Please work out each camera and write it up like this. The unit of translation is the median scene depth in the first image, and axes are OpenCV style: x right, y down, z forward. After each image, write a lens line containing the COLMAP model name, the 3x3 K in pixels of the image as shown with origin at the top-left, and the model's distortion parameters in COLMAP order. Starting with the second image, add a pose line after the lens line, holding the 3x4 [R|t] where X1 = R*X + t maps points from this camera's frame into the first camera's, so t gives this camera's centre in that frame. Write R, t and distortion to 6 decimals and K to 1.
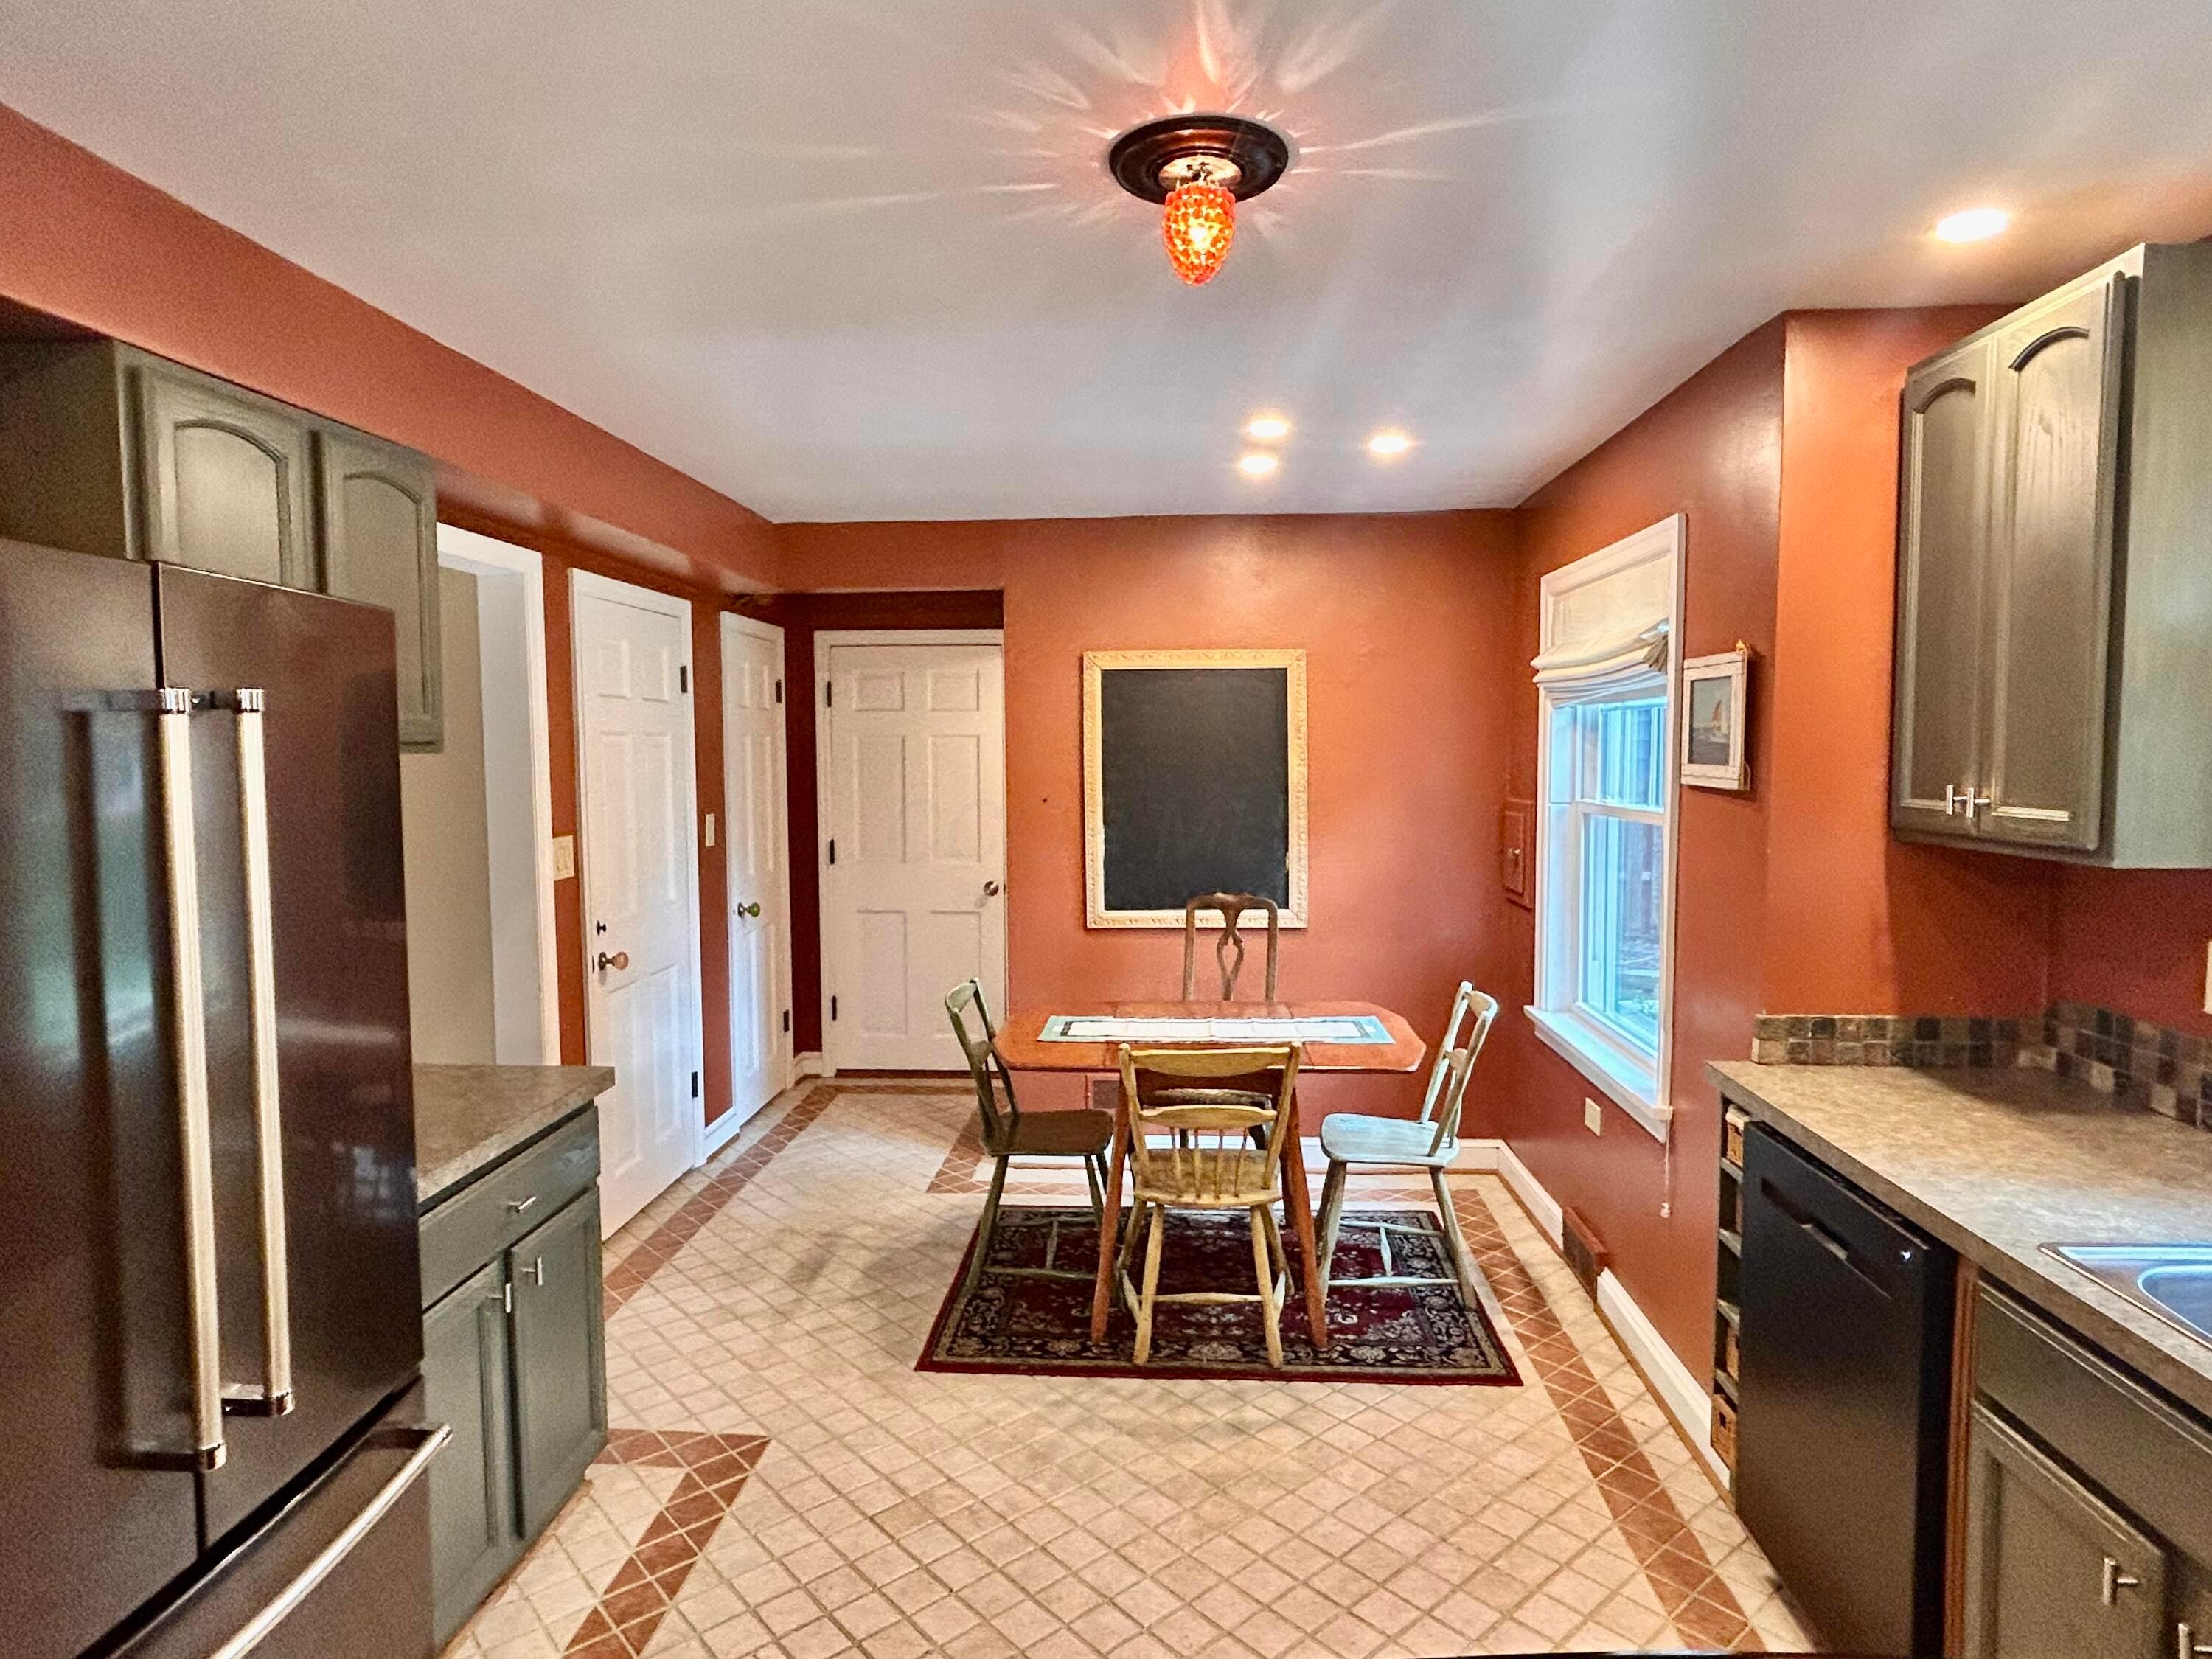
lens RADIAL K [[1229.2, 0, 1106.0], [0, 1229.2, 822.1], [0, 0, 1]] dist [-0.003886, 0.001711]
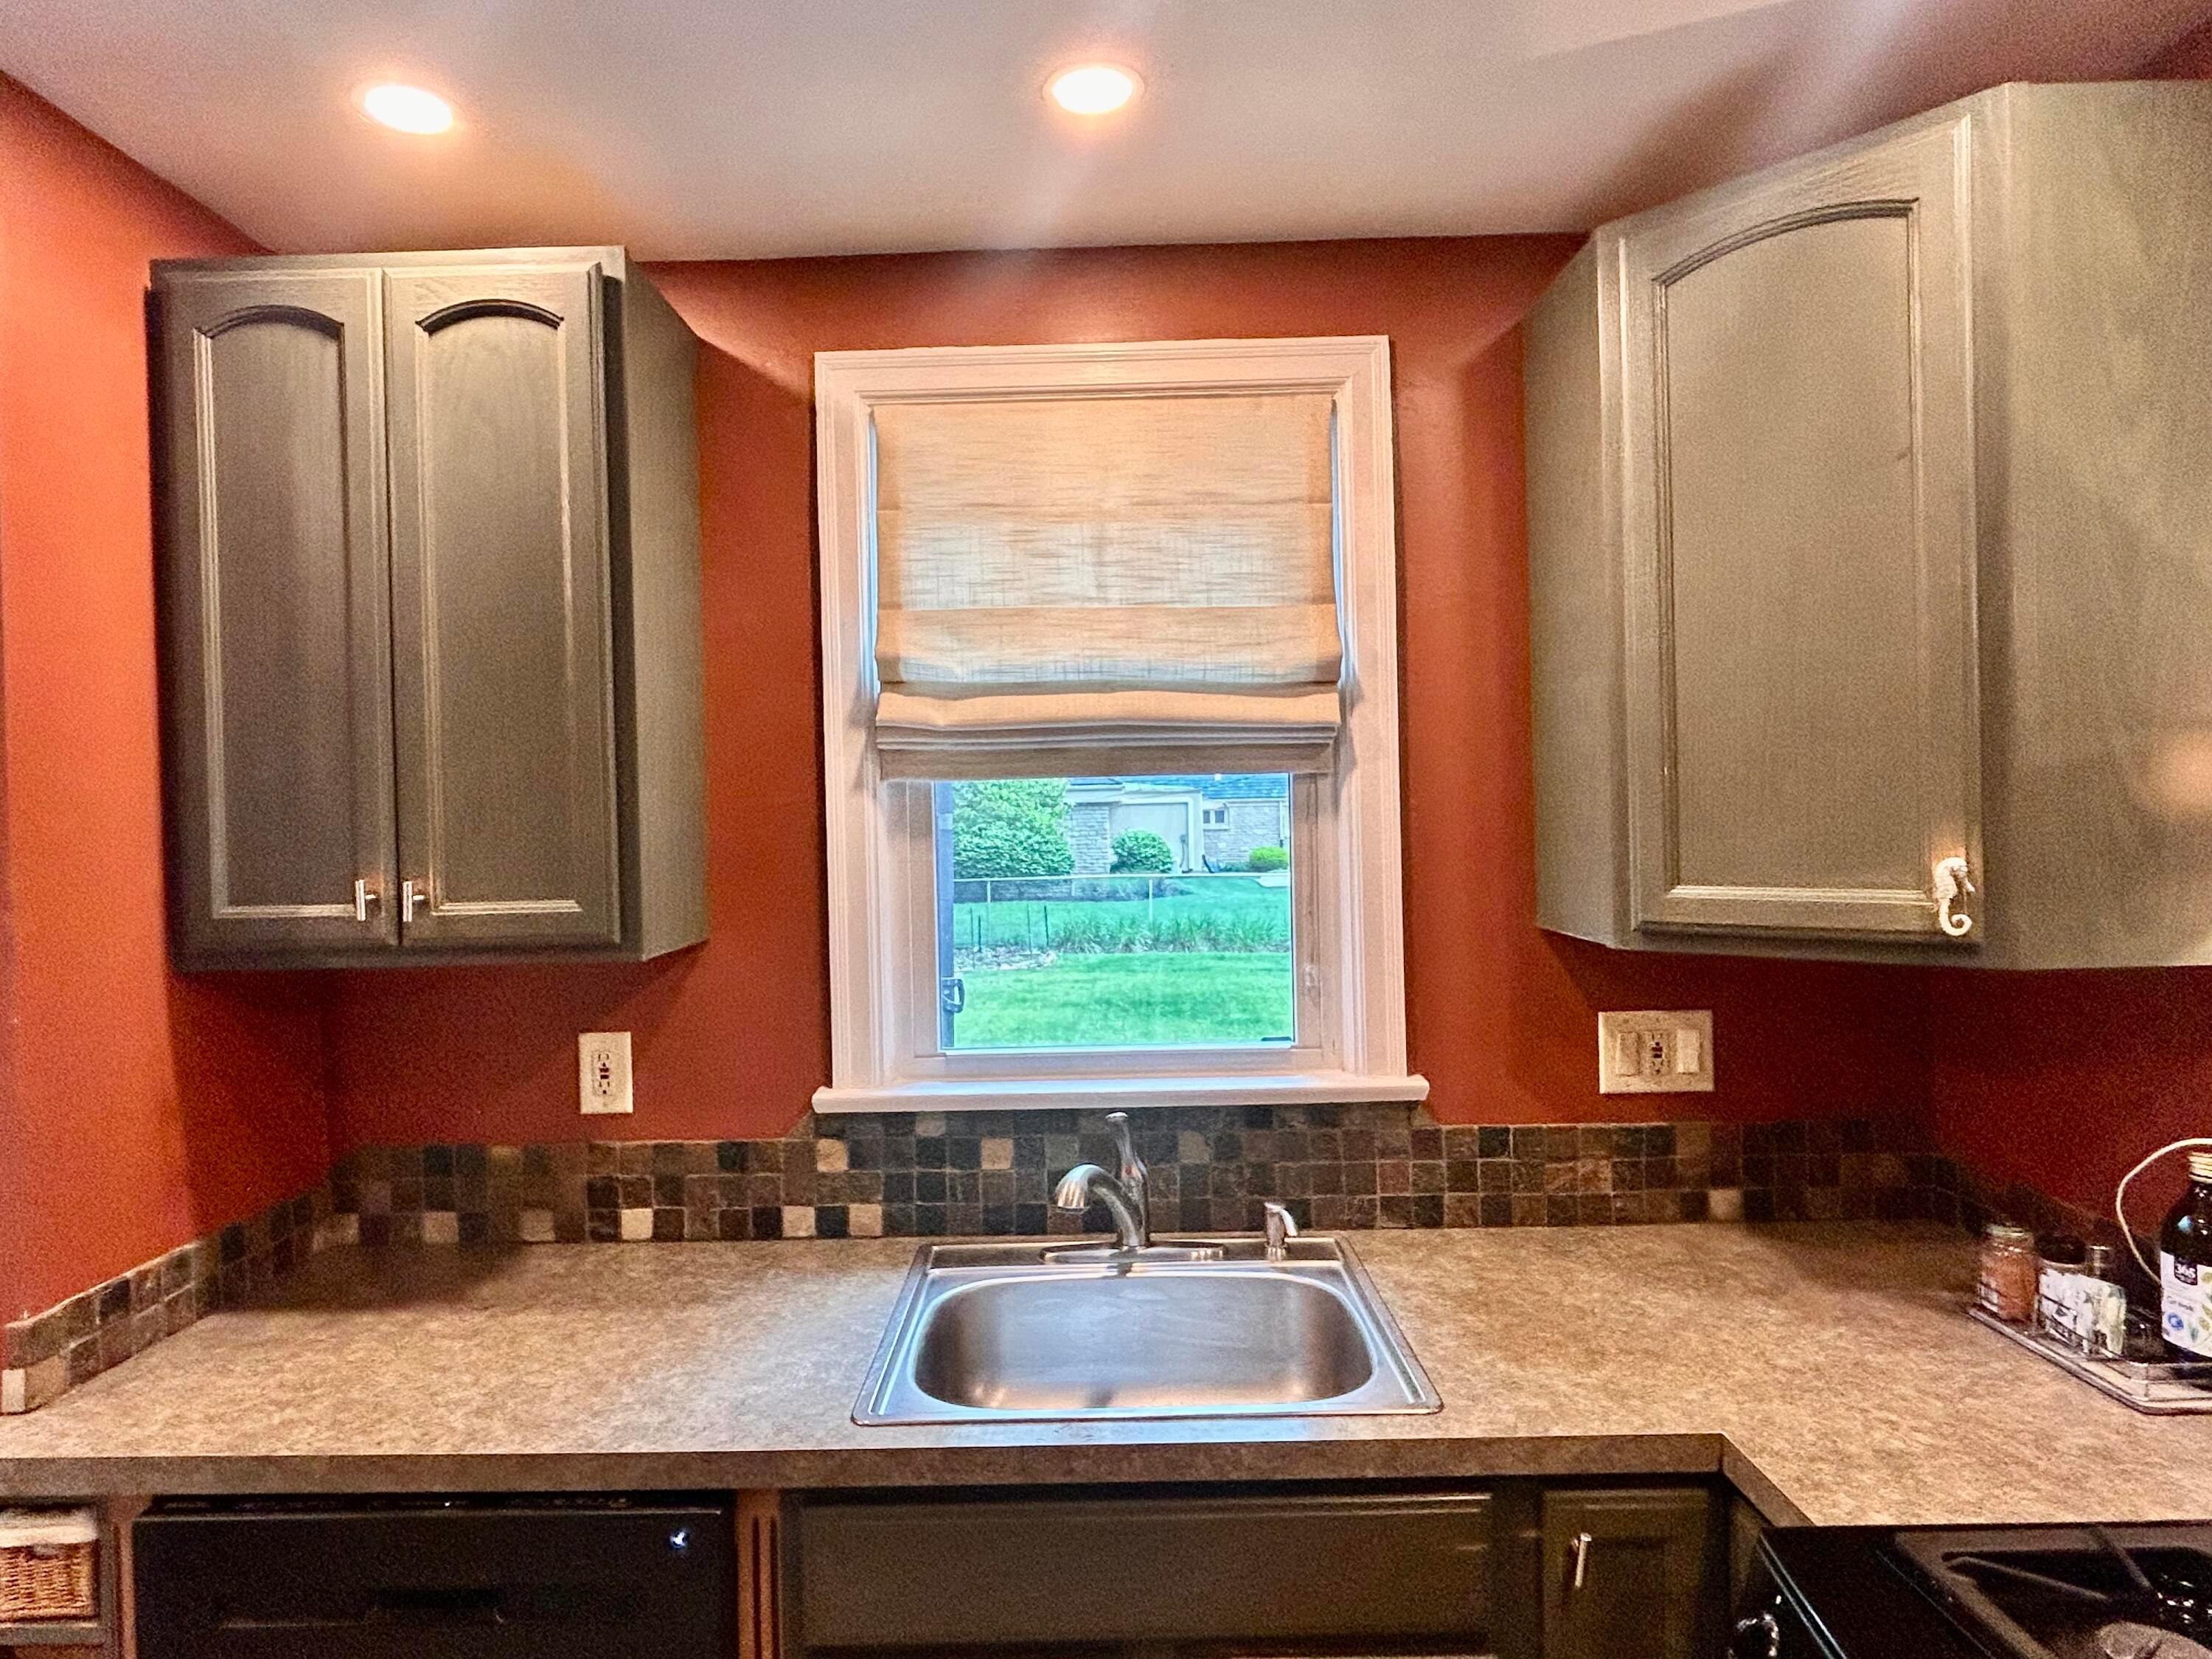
lens RADIAL K [[1229.2, 0, 1102.9], [0, 1229.2, 842.9], [0, 0, 1]] dist [-0.003886, 0.001711]
pose [[-0.052643, -0.003734, 0.998606, -0.040533], [0.086727, 0.996198, 0.008297, -0.019875], [-0.994840, 0.087043, -0.052119, 0.608313]]
